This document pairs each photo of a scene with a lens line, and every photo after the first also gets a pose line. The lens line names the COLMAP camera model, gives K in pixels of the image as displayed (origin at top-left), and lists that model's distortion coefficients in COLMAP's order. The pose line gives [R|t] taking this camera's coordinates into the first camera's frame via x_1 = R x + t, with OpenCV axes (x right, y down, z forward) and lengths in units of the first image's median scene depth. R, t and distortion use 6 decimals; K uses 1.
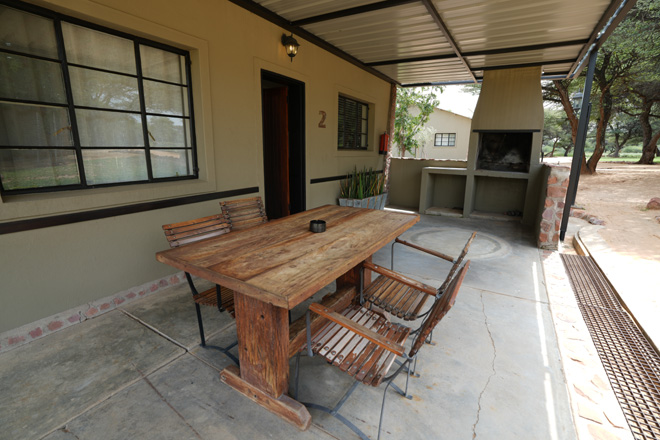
lens RADIAL K [[300.8, 0, 334.5], [0, 300.8, 218.1], [0, 0, 1]] dist [-0.033826, -0.000129]
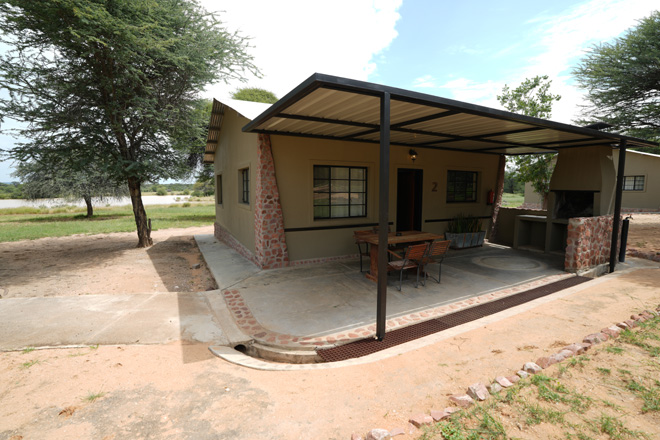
lens RADIAL K [[300.8, 0, 331.3], [0, 300.8, 218.3], [0, 0, 1]] dist [-0.033826, -0.000129]
pose [[0.845680, 0.041901, -0.532043, 0.435578], [-0.110791, 0.988979, -0.098214, 0.106963], [0.522064, 0.142003, 0.841002, -0.867576]]
